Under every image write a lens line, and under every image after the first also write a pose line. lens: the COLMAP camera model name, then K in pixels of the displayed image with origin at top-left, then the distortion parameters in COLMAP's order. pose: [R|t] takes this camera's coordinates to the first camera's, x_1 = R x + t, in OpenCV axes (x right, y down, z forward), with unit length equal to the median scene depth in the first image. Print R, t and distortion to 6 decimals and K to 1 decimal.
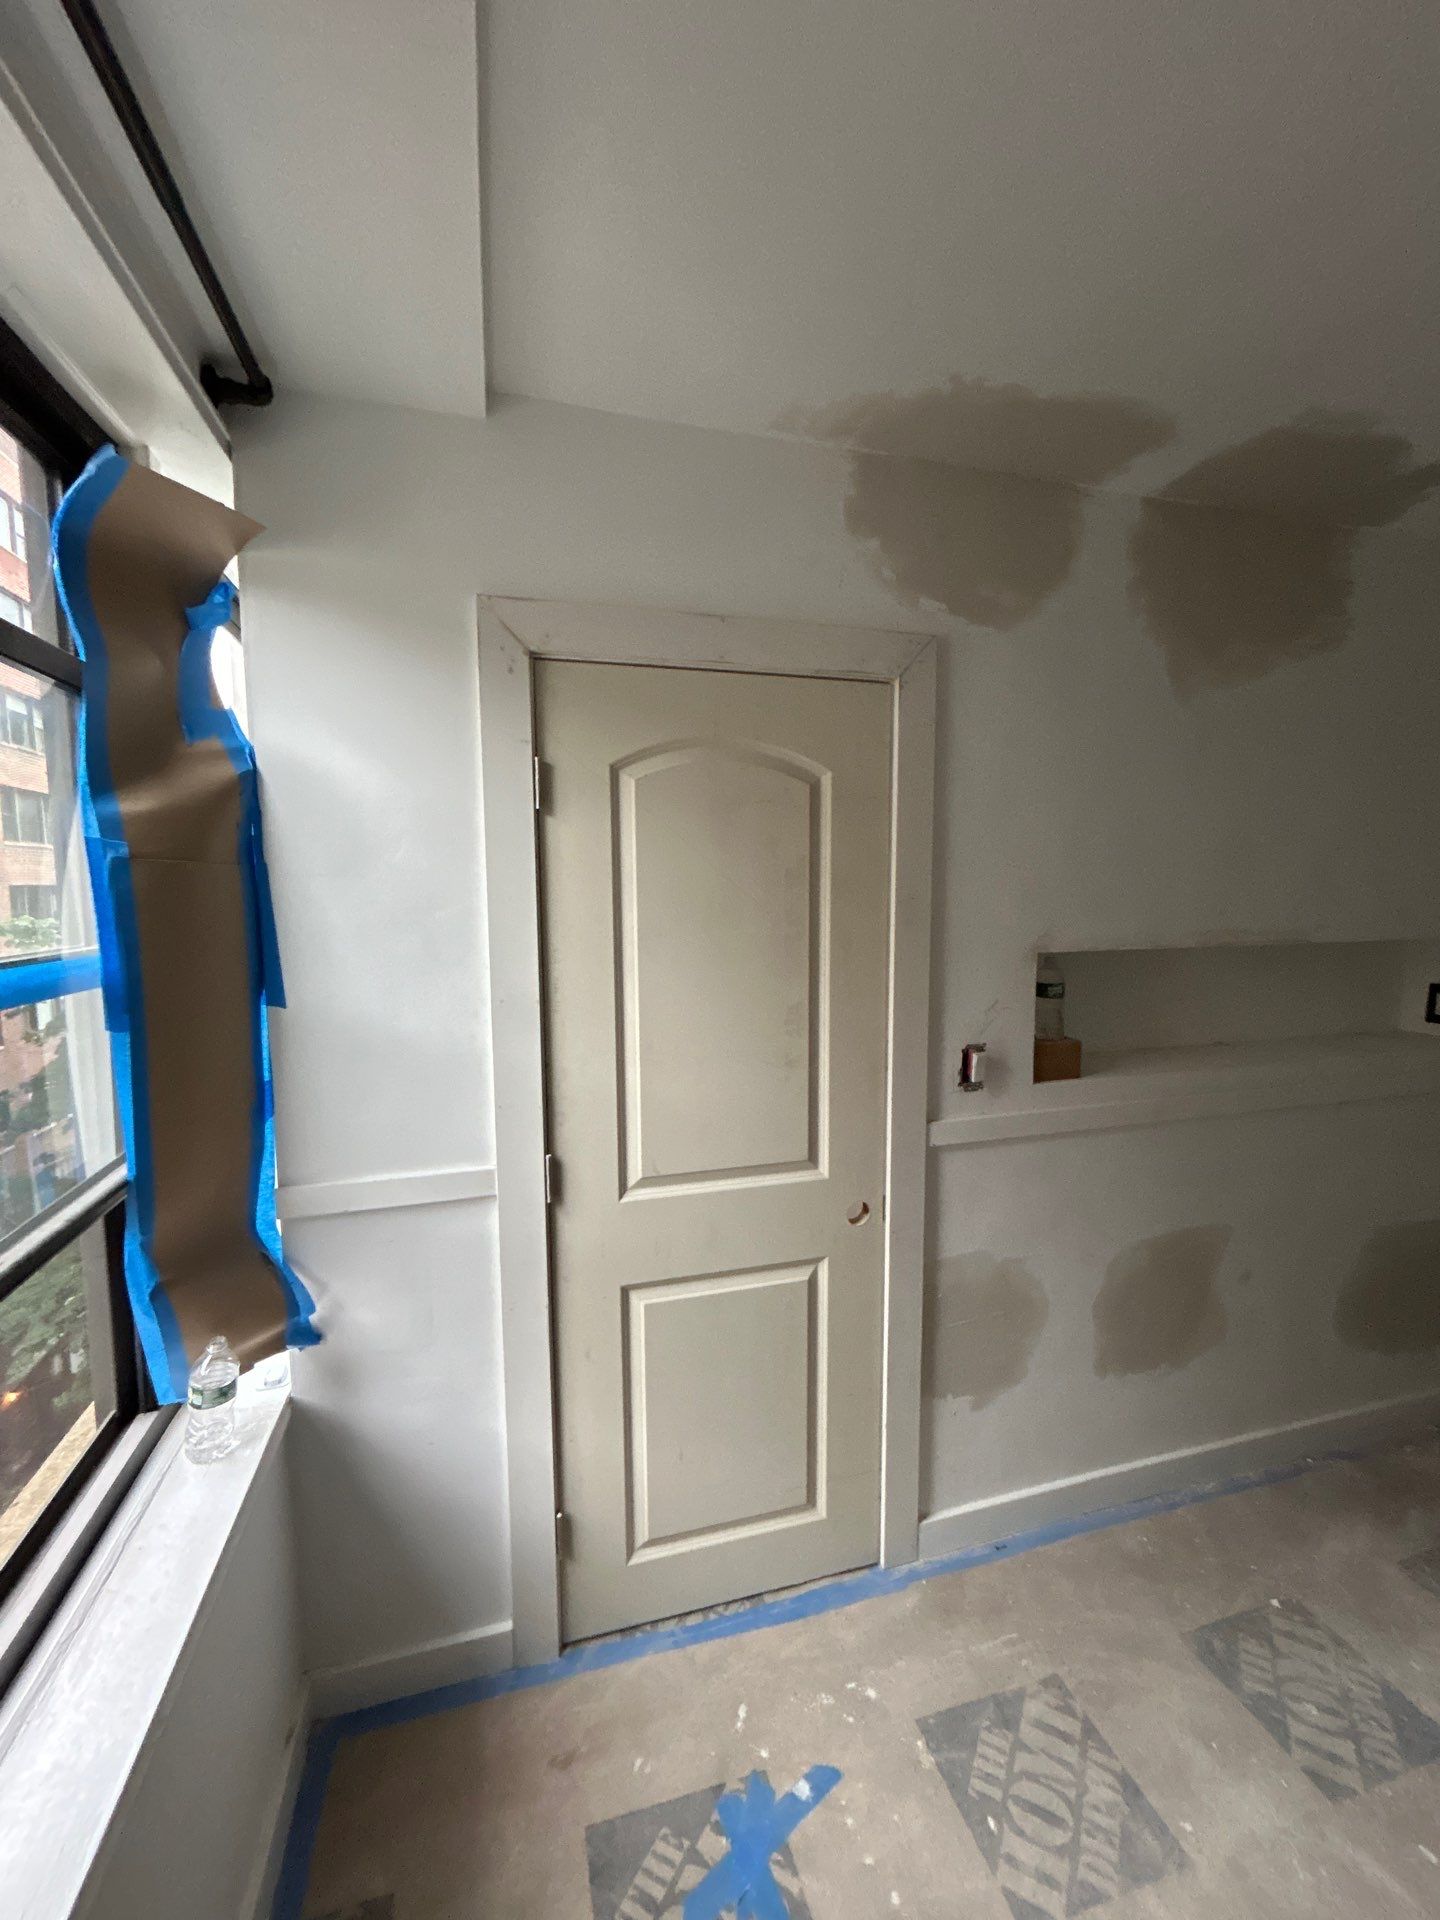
lens RADIAL K [[785.1, 0, 719.9], [0, 785.1, 944.8], [0, 0, 1]] dist [0.002567, 0.000484]
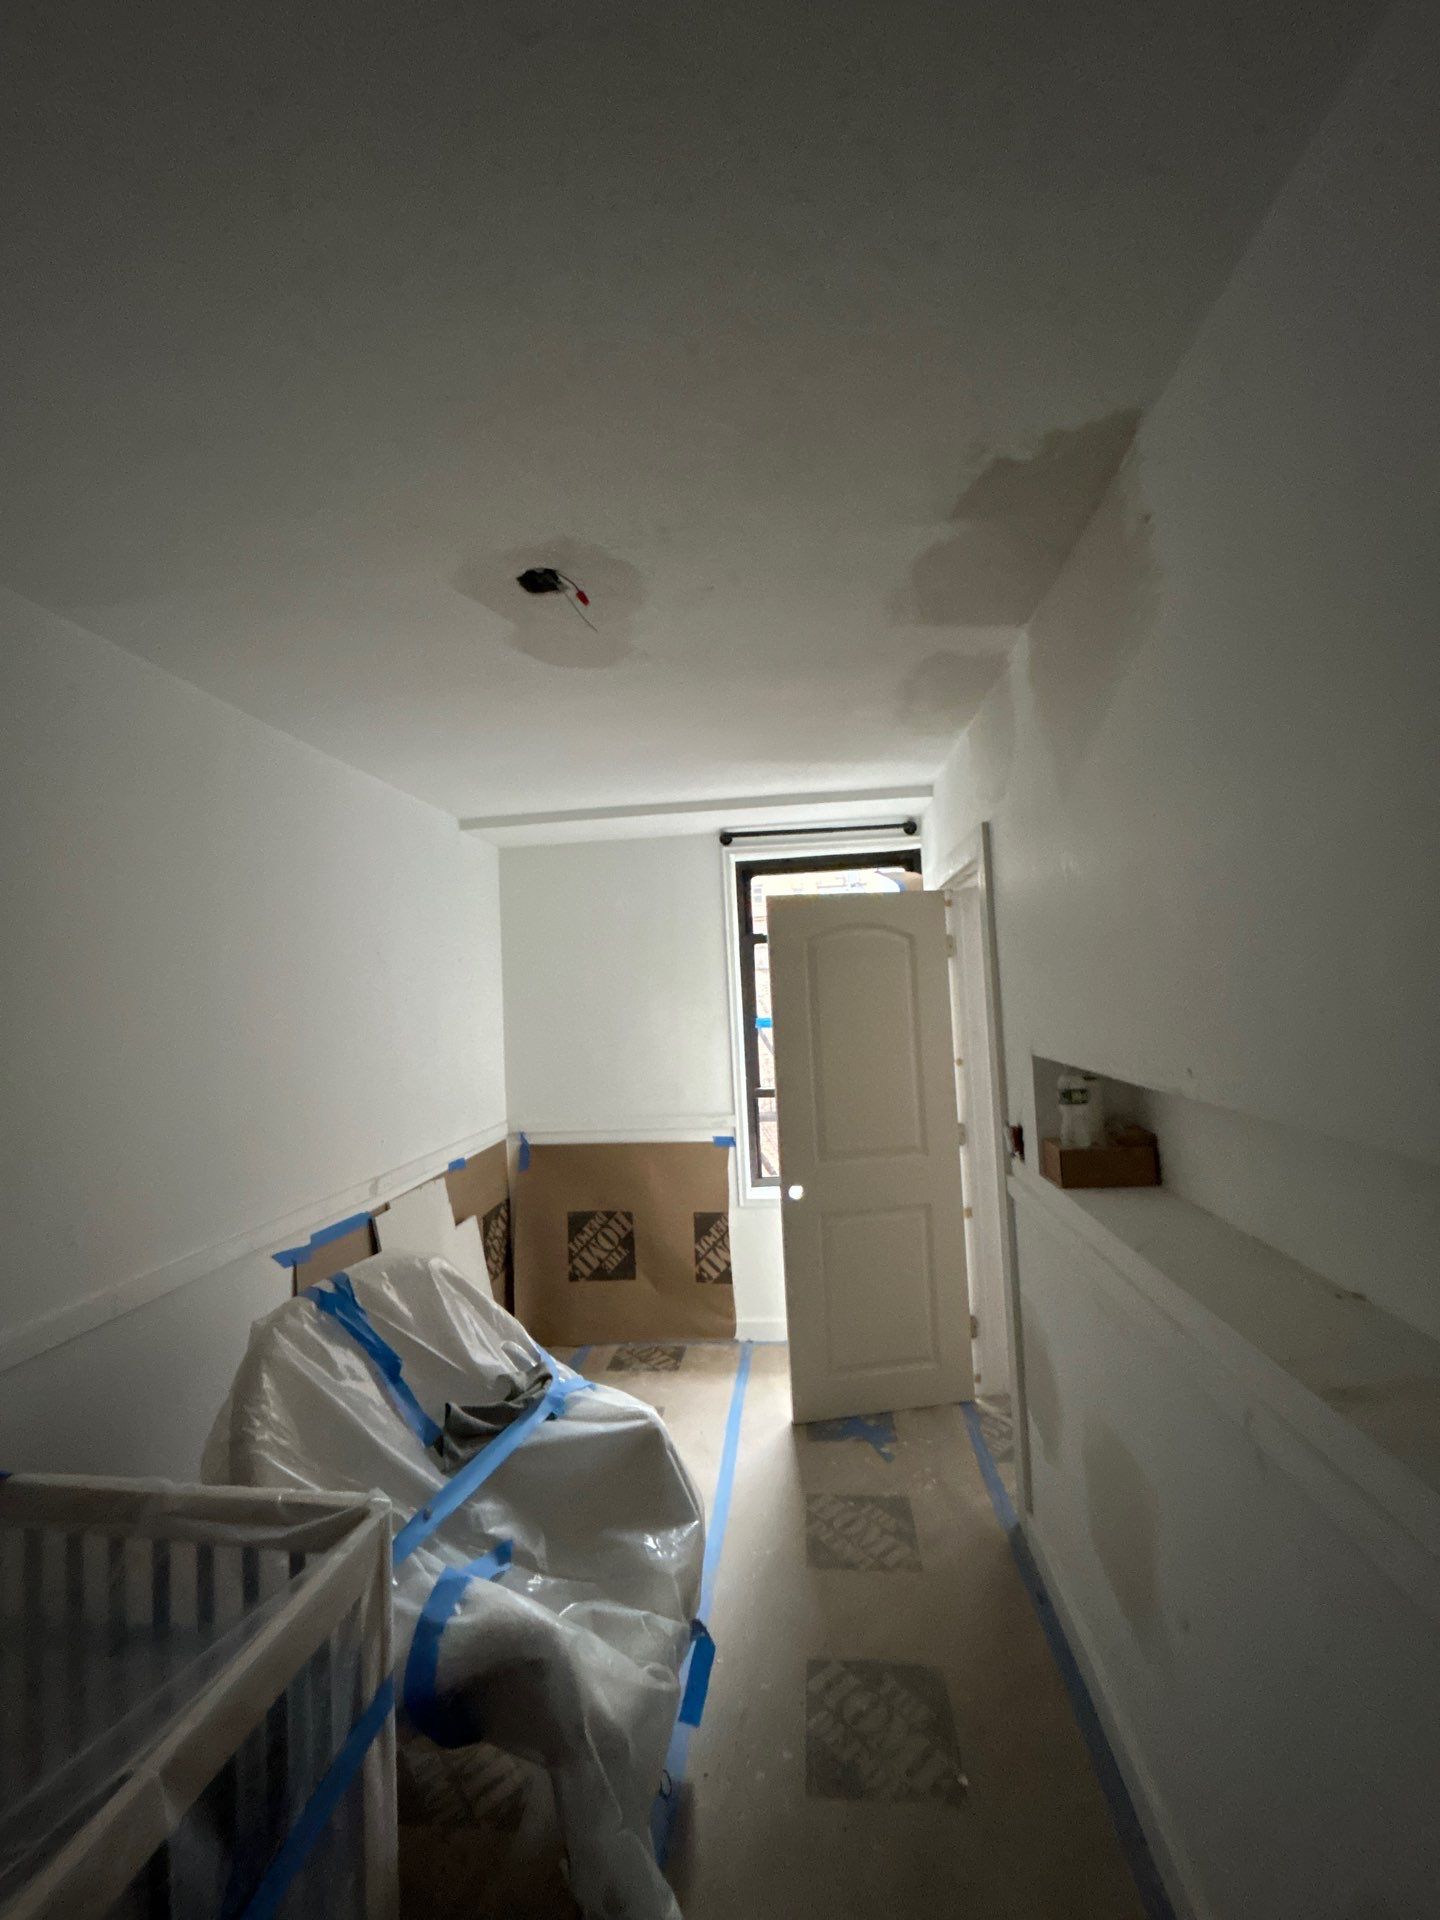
lens RADIAL K [[785.1, 0, 718.8], [0, 785.1, 956.0], [0, 0, 1]] dist [0.002567, 0.000484]
pose [[-0.373319, -0.016396, -0.927558, 1.673817], [-0.038207, 0.999267, -0.002286, -0.114838], [0.926916, 0.034586, -0.373671, 1.037550]]
